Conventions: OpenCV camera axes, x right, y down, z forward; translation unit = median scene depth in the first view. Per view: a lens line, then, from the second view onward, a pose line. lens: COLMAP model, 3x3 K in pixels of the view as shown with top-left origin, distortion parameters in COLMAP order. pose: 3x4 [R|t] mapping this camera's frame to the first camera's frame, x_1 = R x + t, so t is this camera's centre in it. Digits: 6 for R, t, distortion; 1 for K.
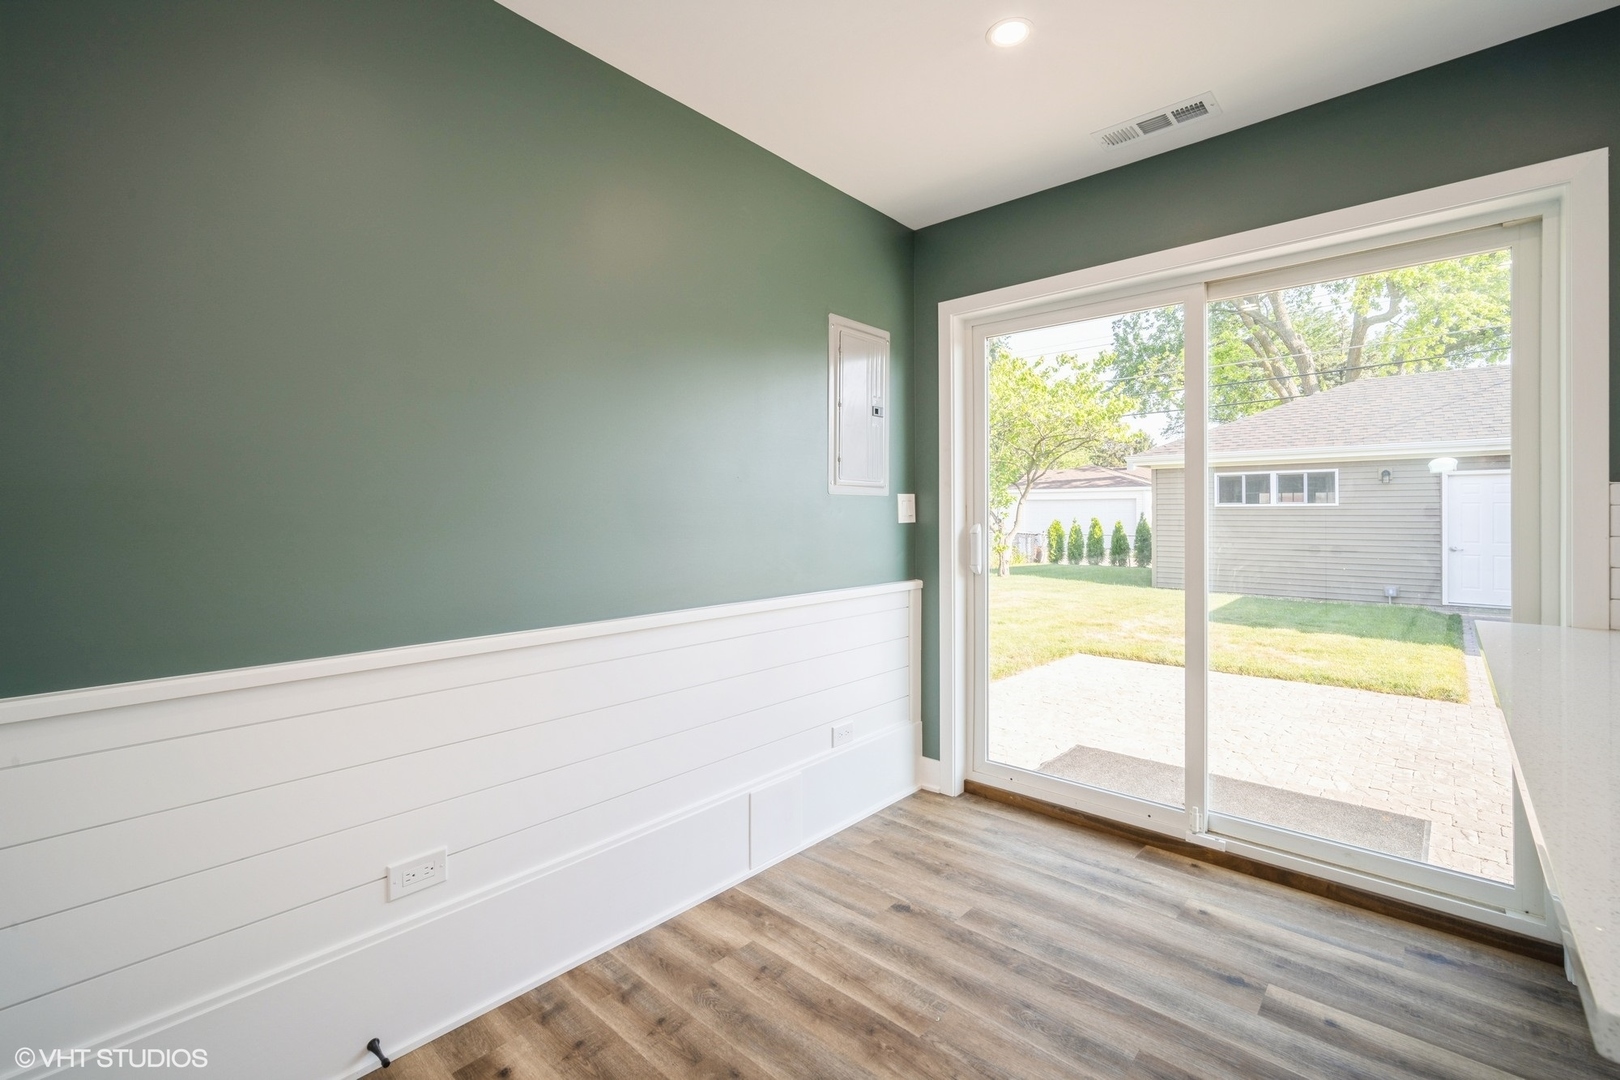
lens RADIAL K [[707.5, 0, 808.6], [0, 707.5, 510.2], [0, 0, 1]] dist [-0.001748, 0.001346]
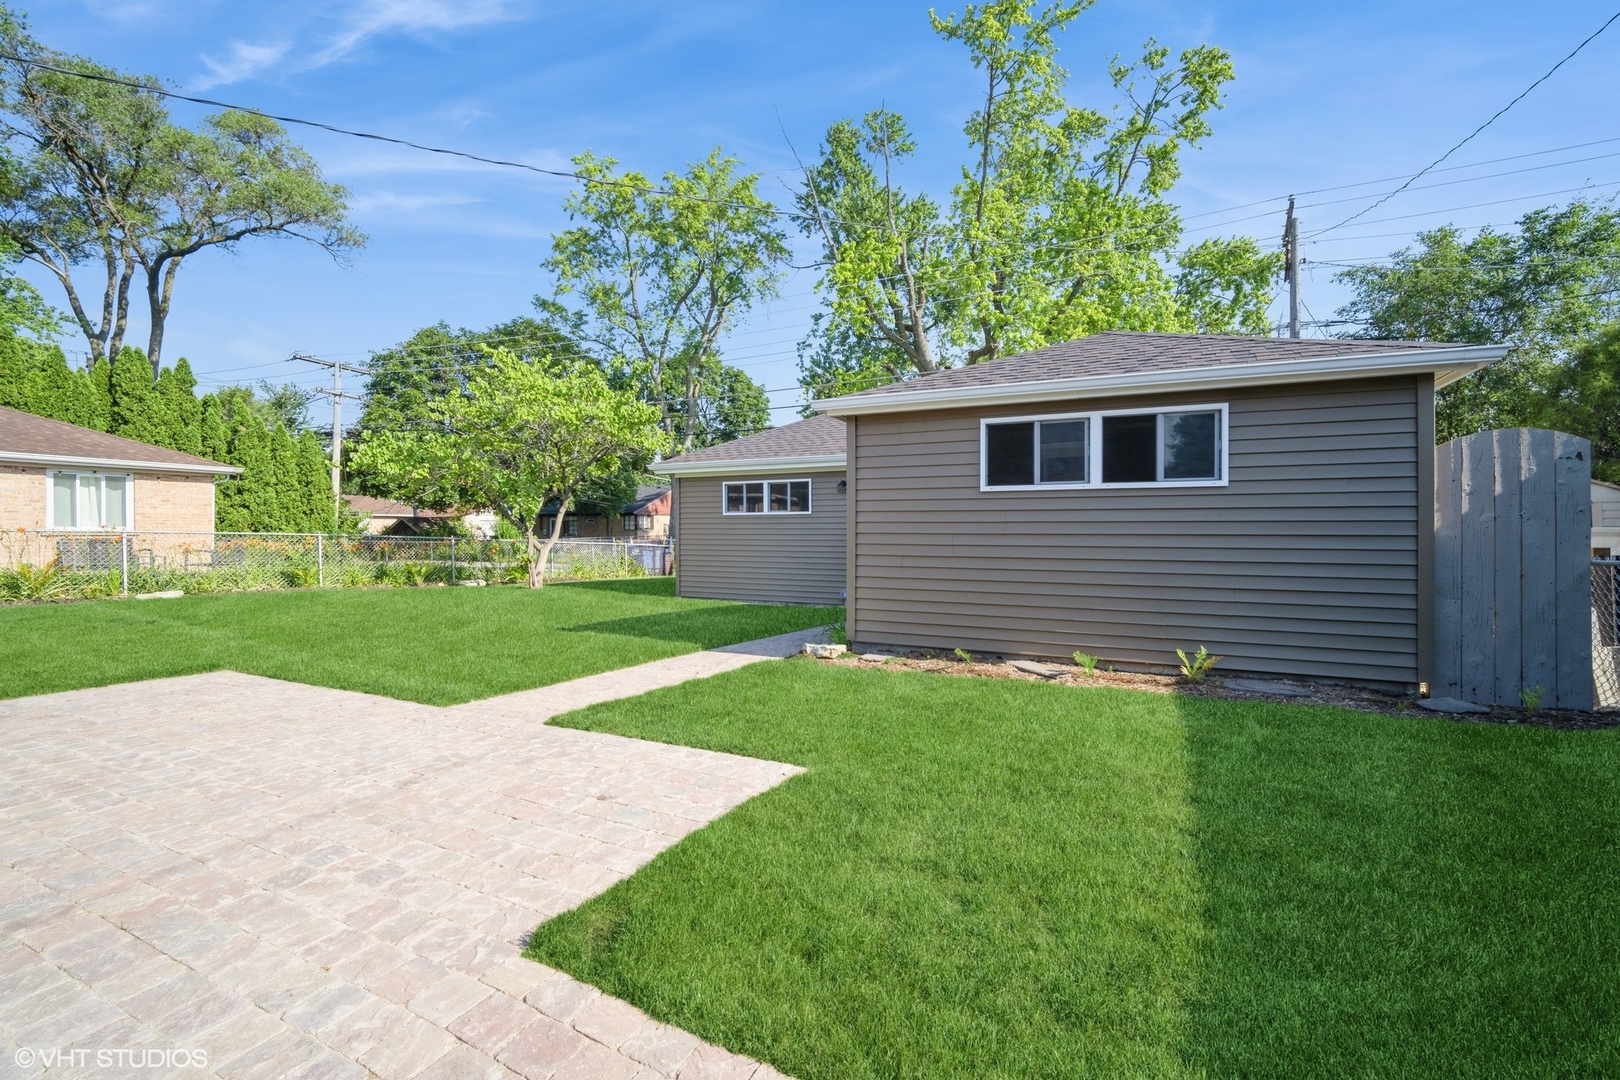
lens RADIAL K [[704.8, 0, 812.2], [0, 704.8, 526.8], [0, 0, 1]] dist [-0.007671, 0.000707]
pose [[0.963817, 0.002796, 0.266551, 0.491584], [-0.002007, 0.999993, -0.003231, 0.016653], [-0.266558, 0.002579, 0.963815, -0.007393]]
